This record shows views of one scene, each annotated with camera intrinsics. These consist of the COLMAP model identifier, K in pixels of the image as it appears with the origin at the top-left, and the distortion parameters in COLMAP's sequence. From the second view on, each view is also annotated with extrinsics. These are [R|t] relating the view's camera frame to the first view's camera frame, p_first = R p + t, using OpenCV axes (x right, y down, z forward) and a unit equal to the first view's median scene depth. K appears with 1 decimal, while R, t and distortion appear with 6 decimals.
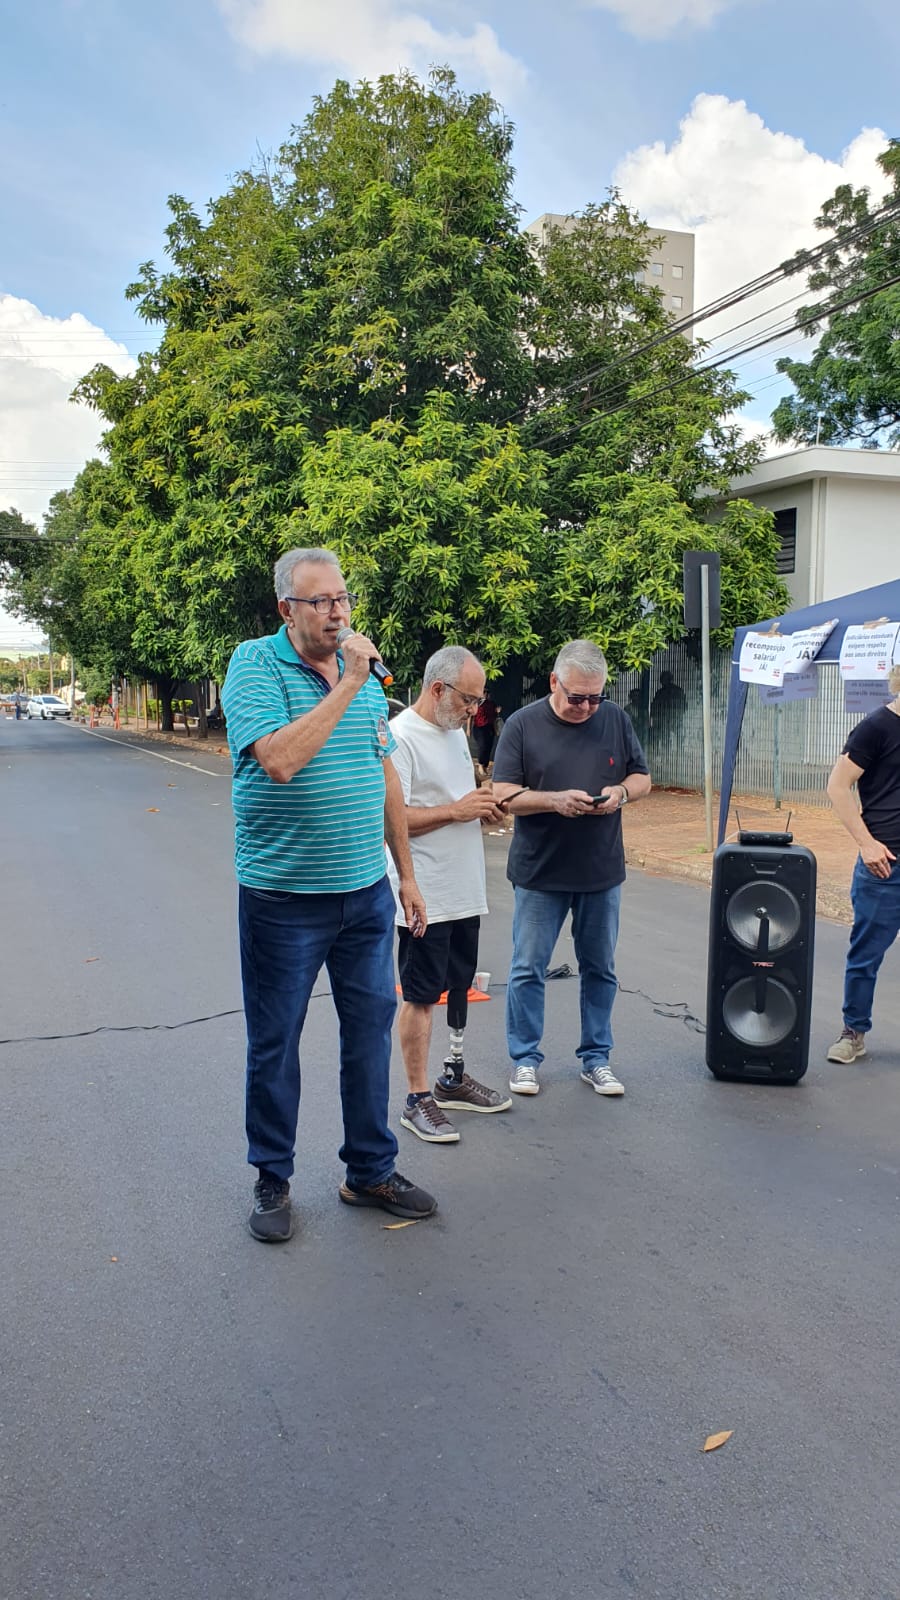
lens RADIAL K [[1215.8, 0, 541.8], [0, 1215.8, 801.9], [0, 0, 1]] dist [0.079481, -0.098078]
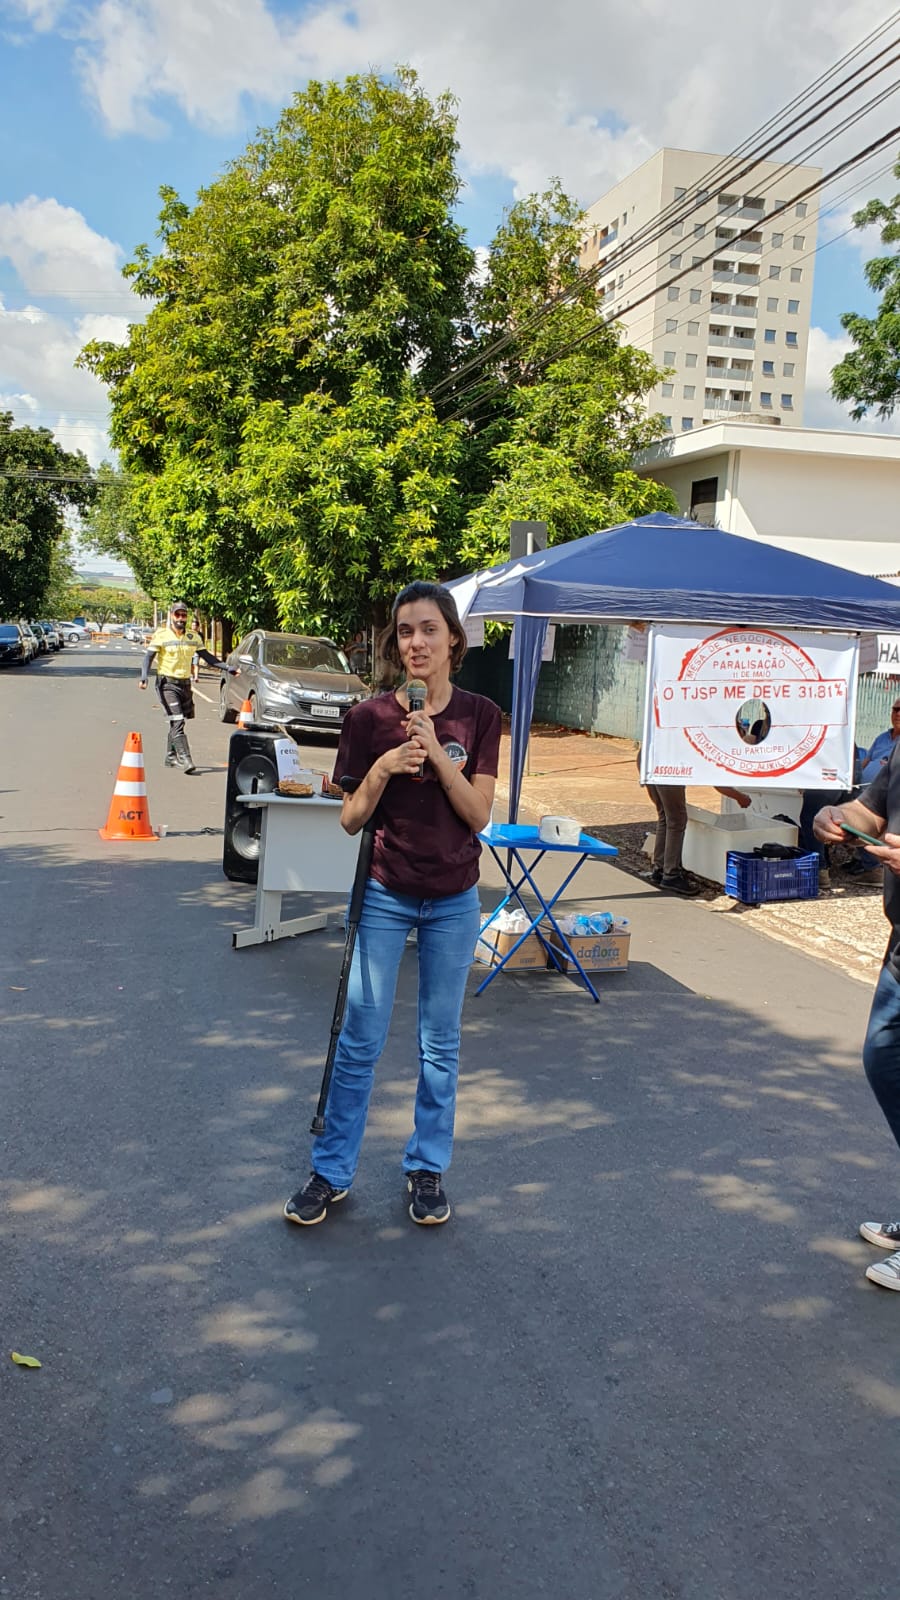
lens RADIAL K [[1230.1, 0, 469.9], [0, 1230.1, 806.0], [0, 0, 1]] dist [0.042917, 0.001096]
pose [[0.990681, 0.062893, -0.120810, 0.175167], [-0.057828, 0.997312, 0.044992, 0.013583], [0.123315, -0.037586, 0.991656, -0.143564]]
